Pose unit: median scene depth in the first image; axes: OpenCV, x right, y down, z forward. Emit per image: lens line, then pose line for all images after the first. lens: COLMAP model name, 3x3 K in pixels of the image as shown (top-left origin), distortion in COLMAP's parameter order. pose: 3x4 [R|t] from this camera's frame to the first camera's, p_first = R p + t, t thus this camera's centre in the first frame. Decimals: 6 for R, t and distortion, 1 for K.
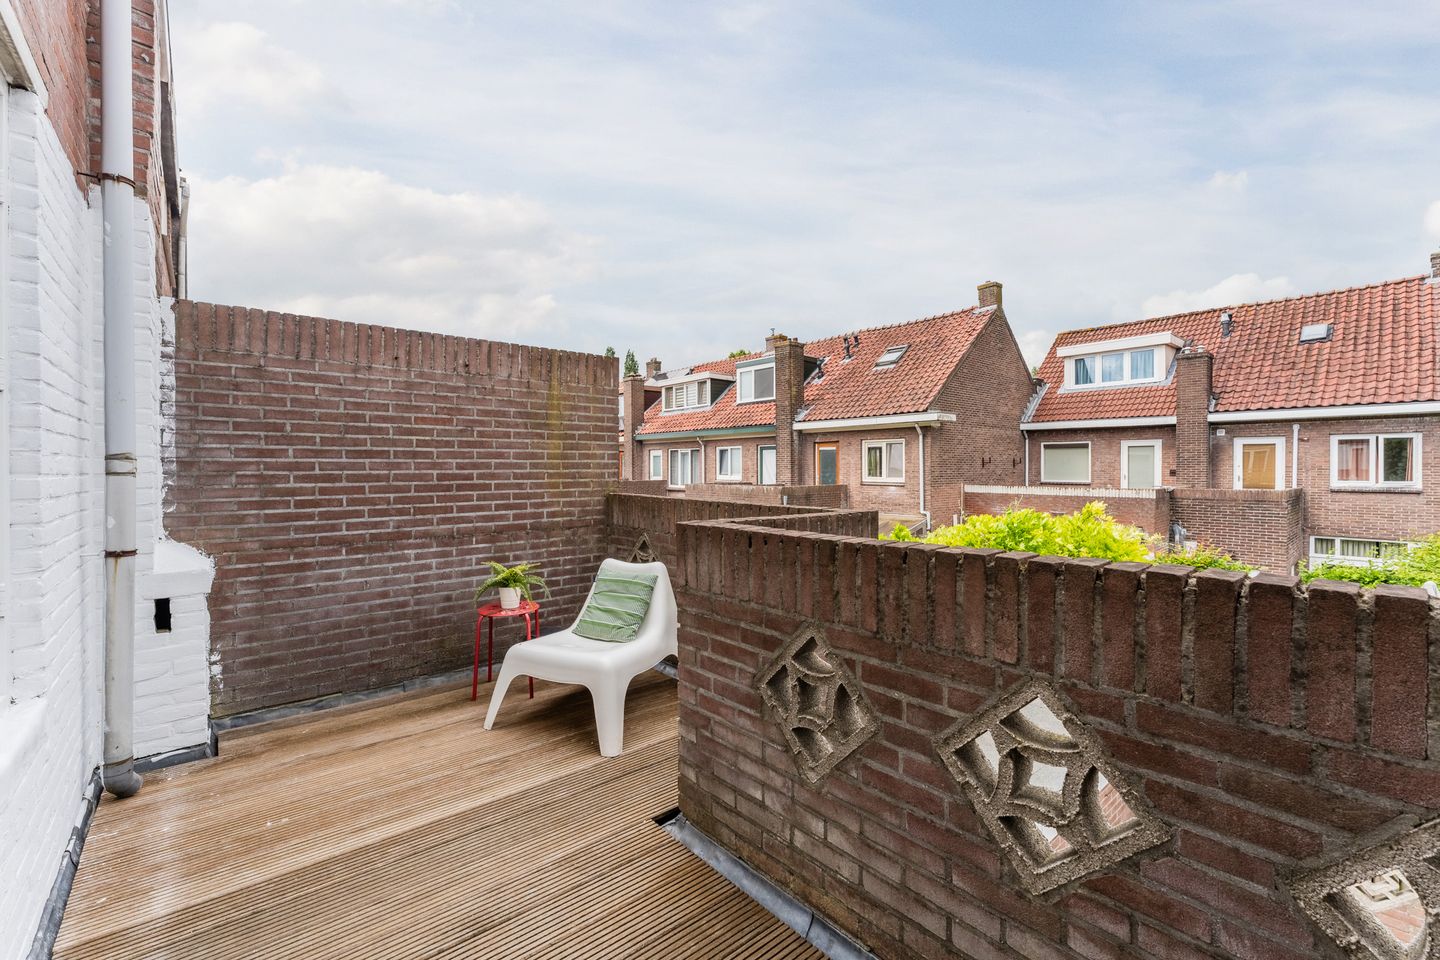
lens RADIAL K [[624.4, 0, 708.1], [0, 624.4, 468.6], [0, 0, 1]] dist [-0.000399, 0.000202]
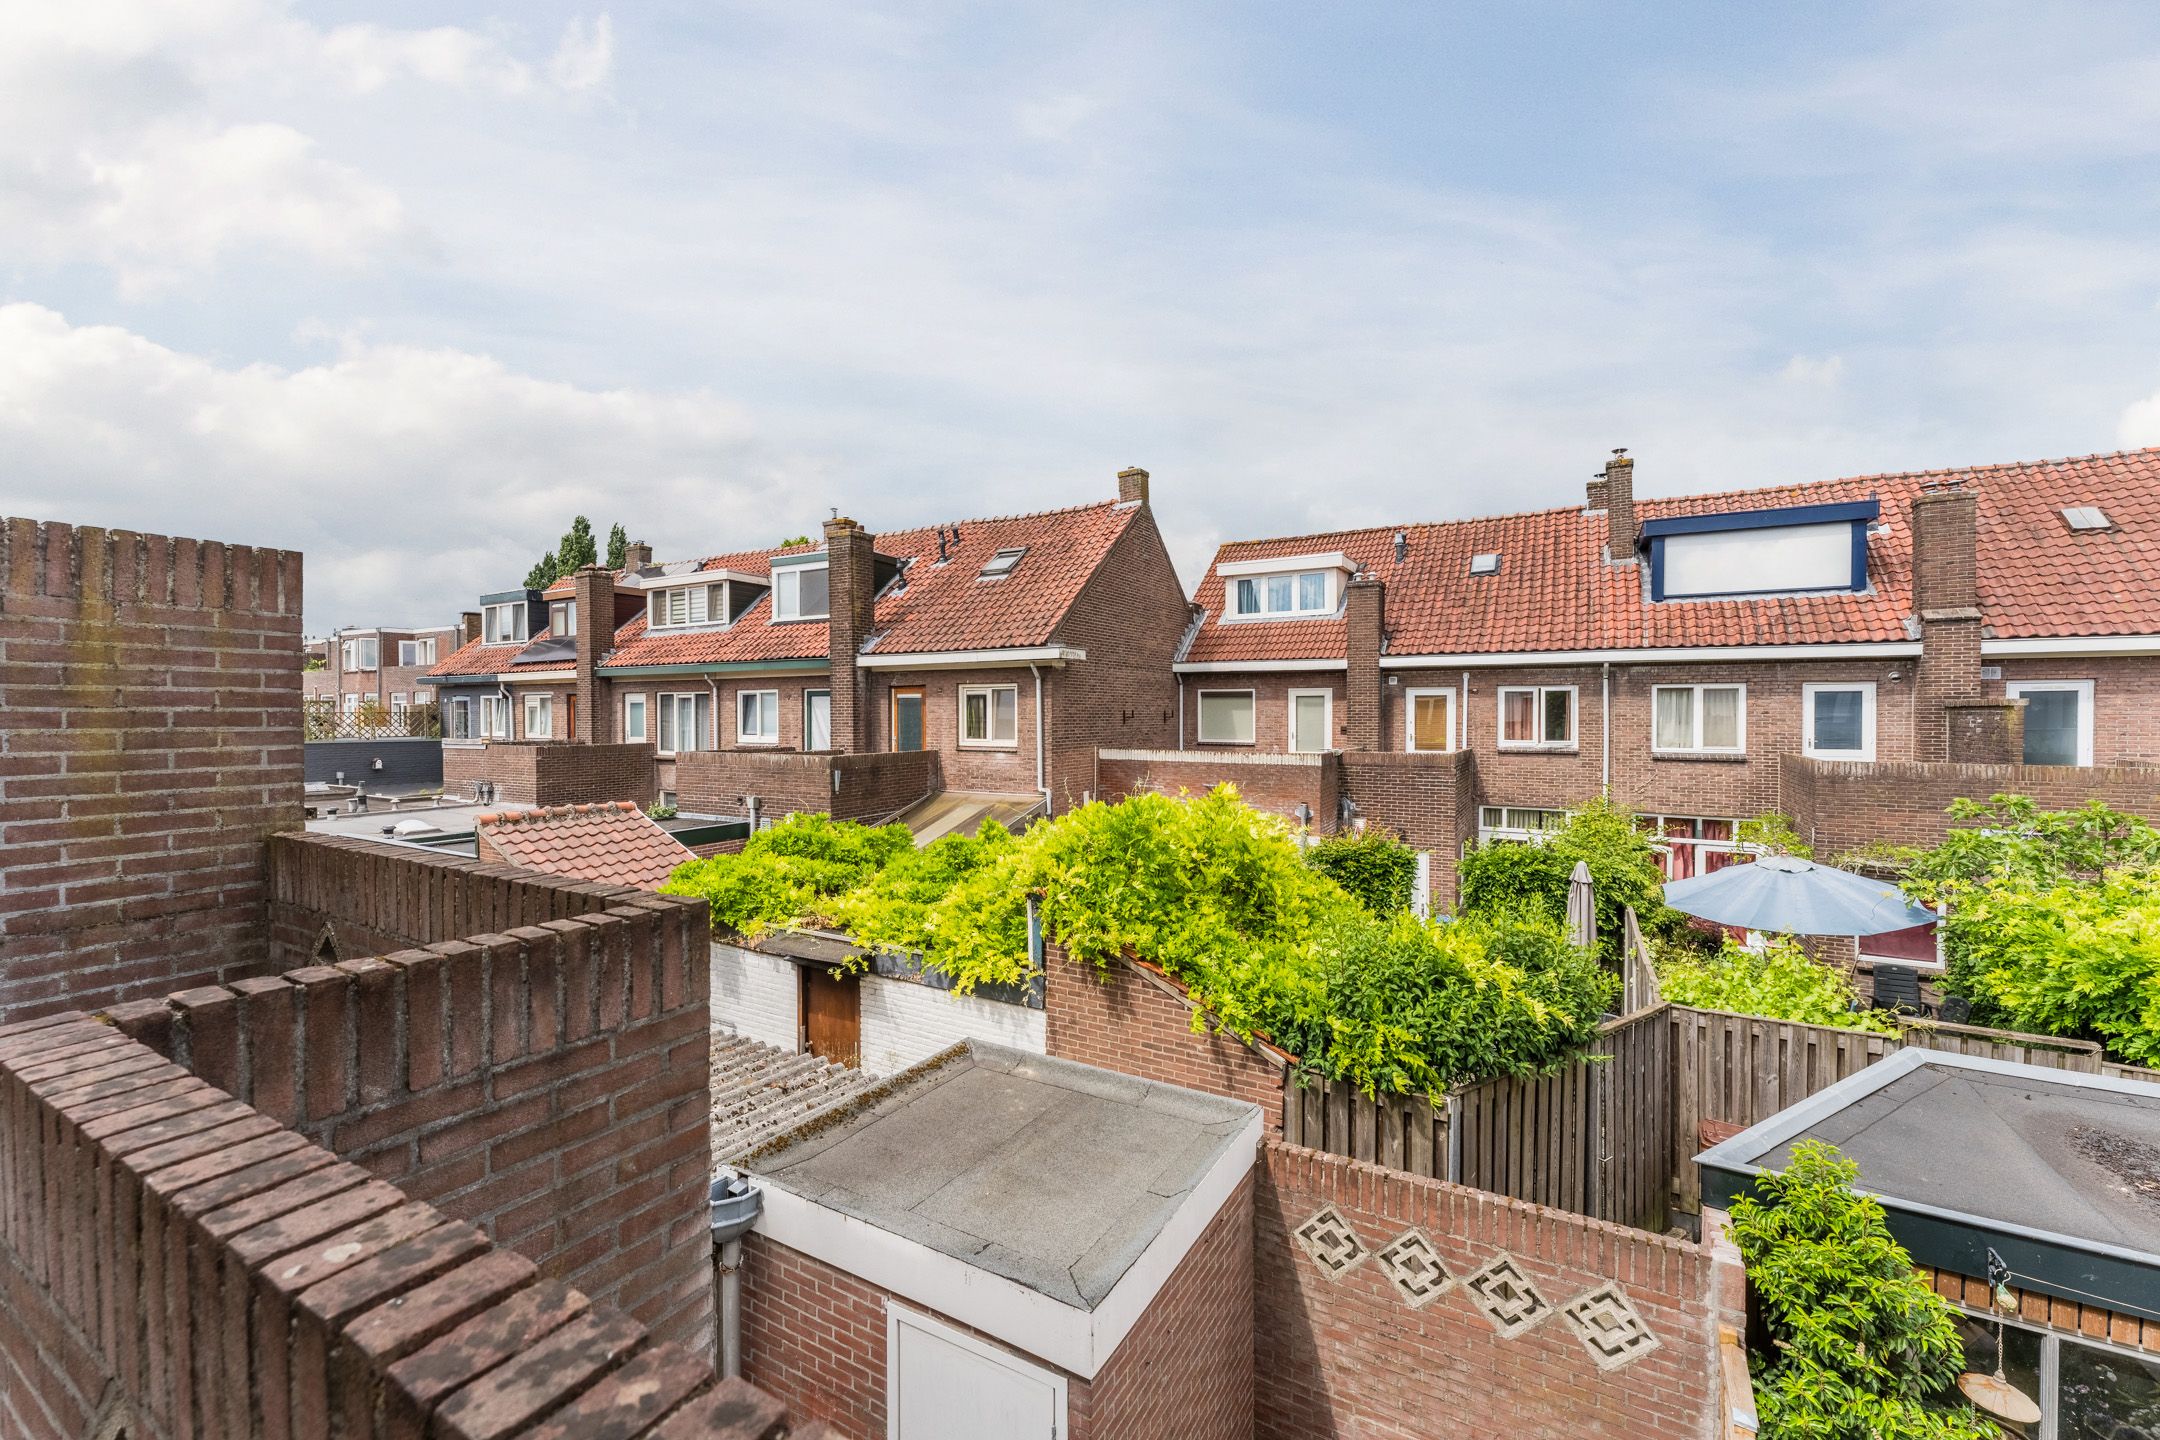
lens RADIAL K [[896.4, 0, 1101.8], [0, 896.4, 715.6], [0, 0, 1]] dist [0.000846, -0.001060]
pose [[0.937562, -0.002377, 0.347811, 0.063490], [0.001555, 0.999995, 0.002642, -0.016570], [-0.347816, -0.001936, 0.937561, 0.041981]]
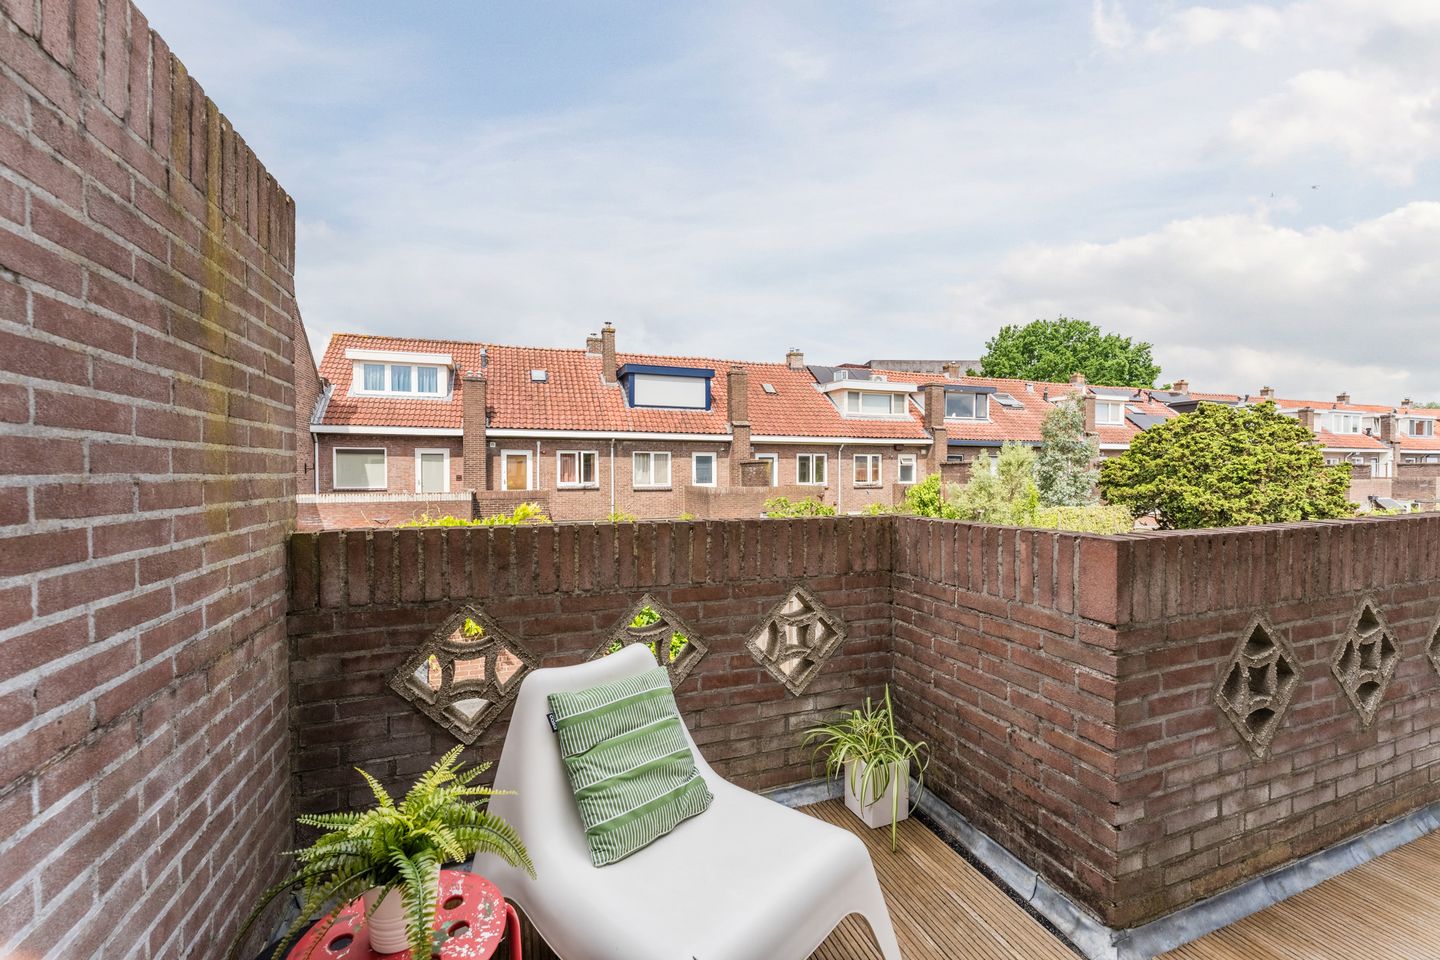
lens RADIAL K [[597.6, 0, 694.5], [0, 597.6, 474.7], [0, 0, 1]] dist [0.000846, -0.001060]
pose [[0.314522, -0.003282, 0.949244, -0.174819], [0.004924, 0.999986, 0.001825, 0.001071], [-0.949237, 0.004100, 0.314534, 0.250094]]
